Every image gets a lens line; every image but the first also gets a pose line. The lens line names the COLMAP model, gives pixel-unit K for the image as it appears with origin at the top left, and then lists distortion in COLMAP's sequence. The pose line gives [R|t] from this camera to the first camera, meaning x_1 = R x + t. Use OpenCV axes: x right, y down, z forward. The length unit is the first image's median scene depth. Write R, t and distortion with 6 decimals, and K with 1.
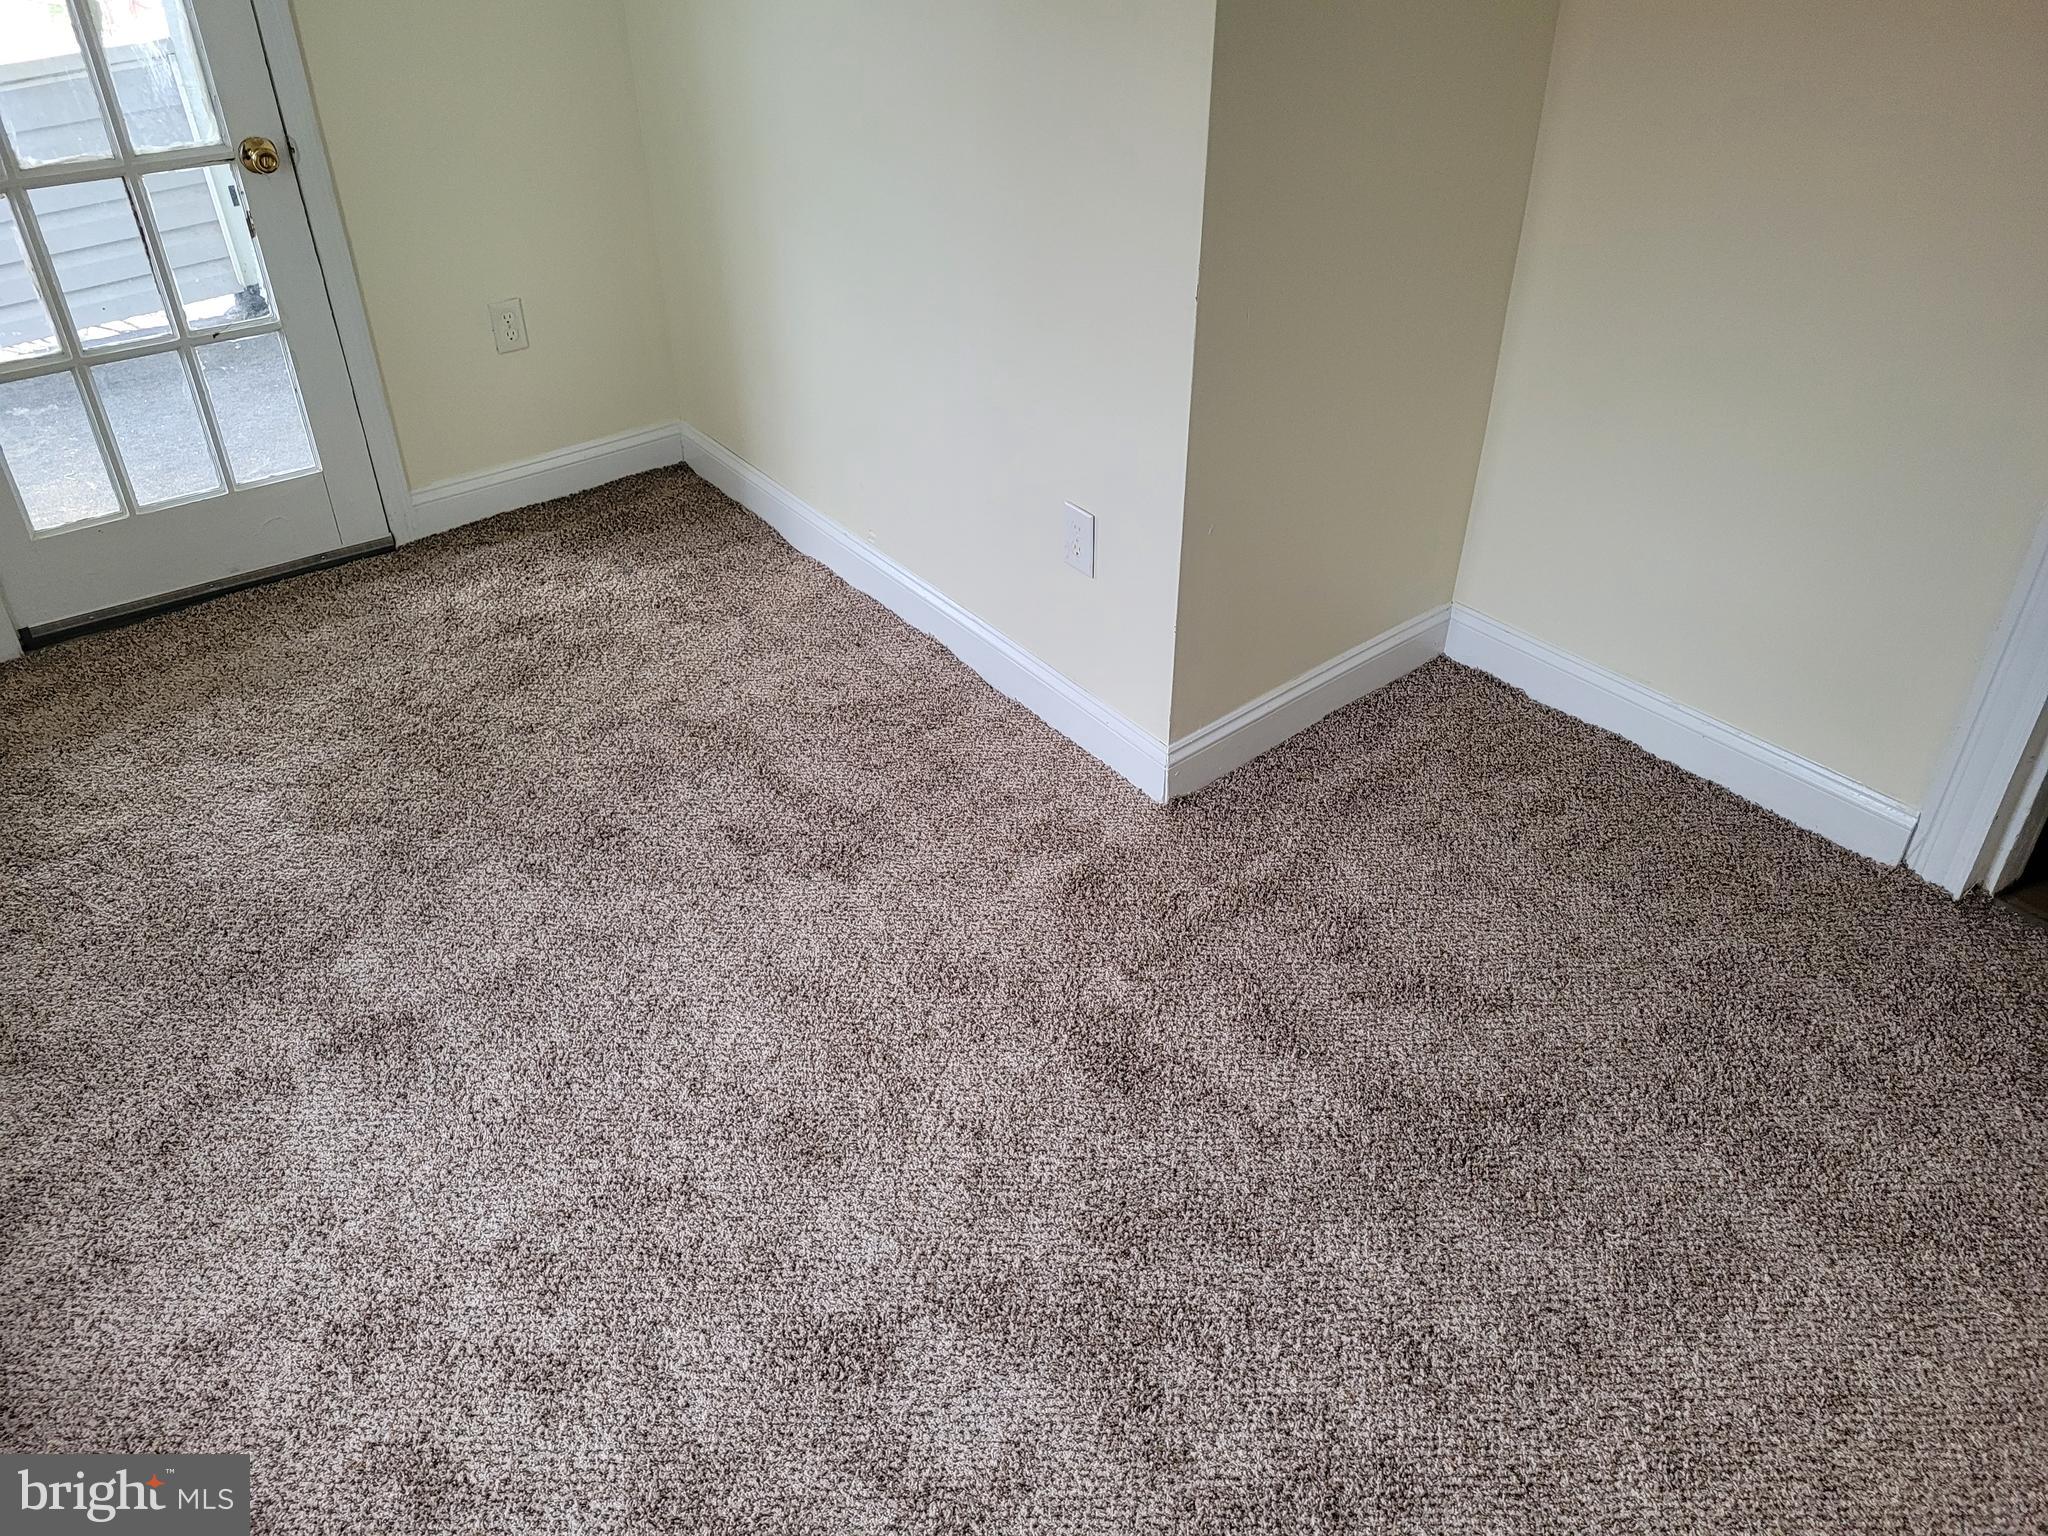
lens RADIAL K [[1547.3, 0, 1027.3], [0, 1547.3, 764.6], [0, 0, 1]] dist [0.029102, -0.009128]
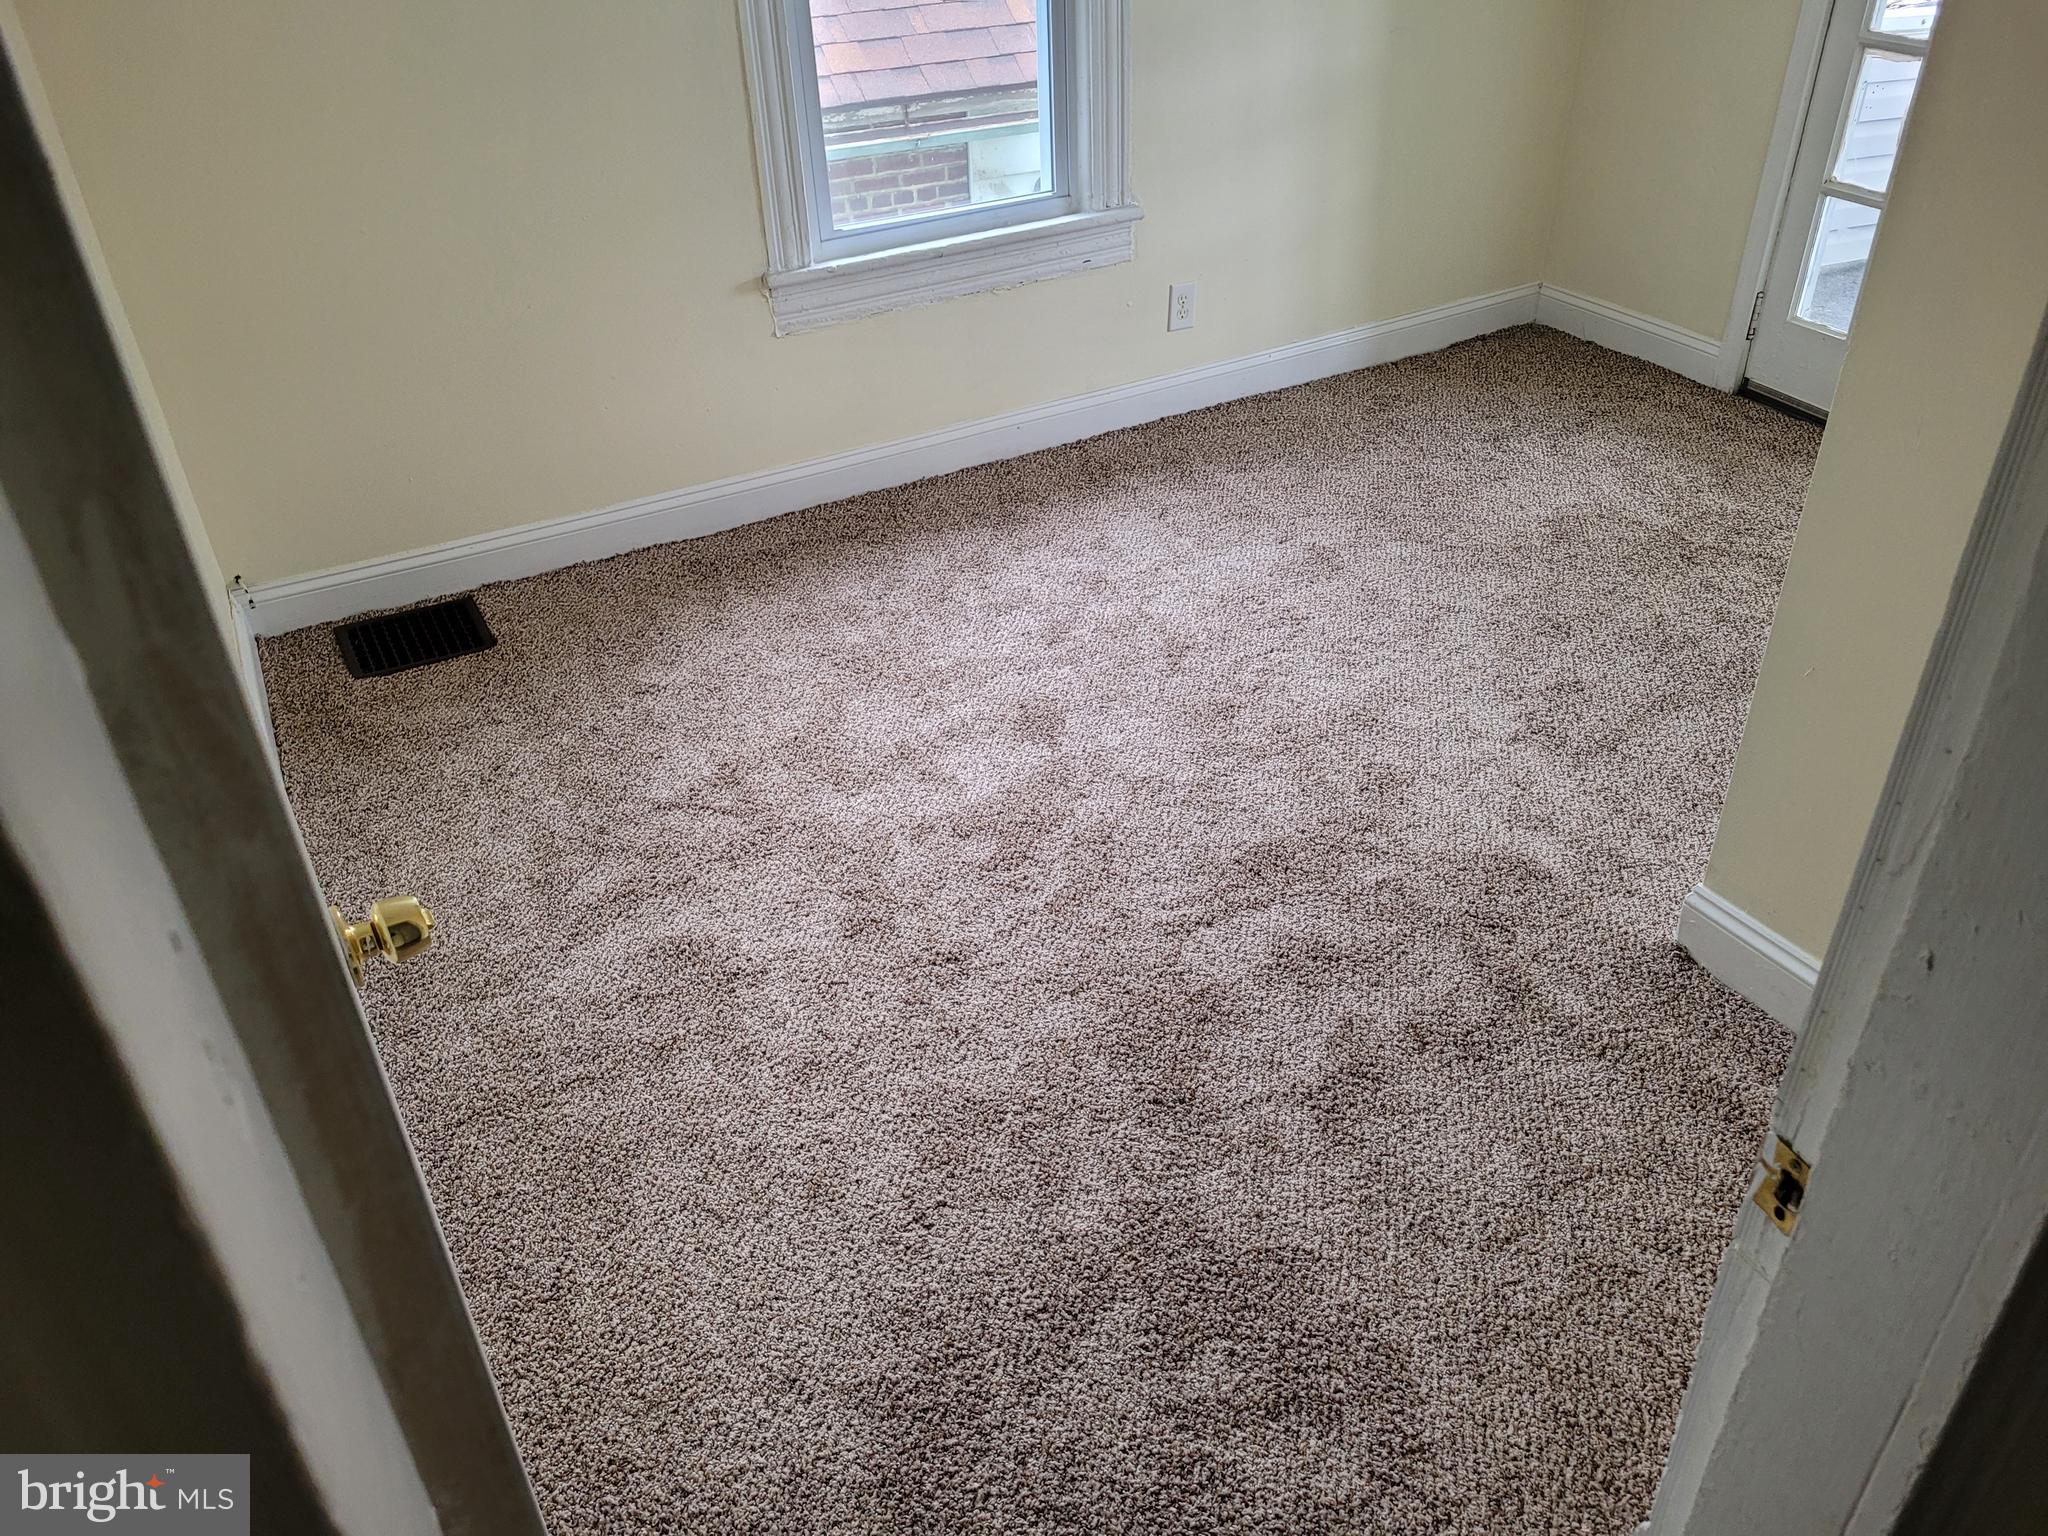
lens RADIAL K [[1547.3, 0, 1030.0], [0, 1547.3, 768.8], [0, 0, 1]] dist [0.029102, -0.009128]
pose [[-0.213935, 0.547955, -0.808688, 0.874828], [-0.530059, 0.630261, 0.567281, -0.361530], [0.820529, 0.550014, 0.155613, 0.560528]]
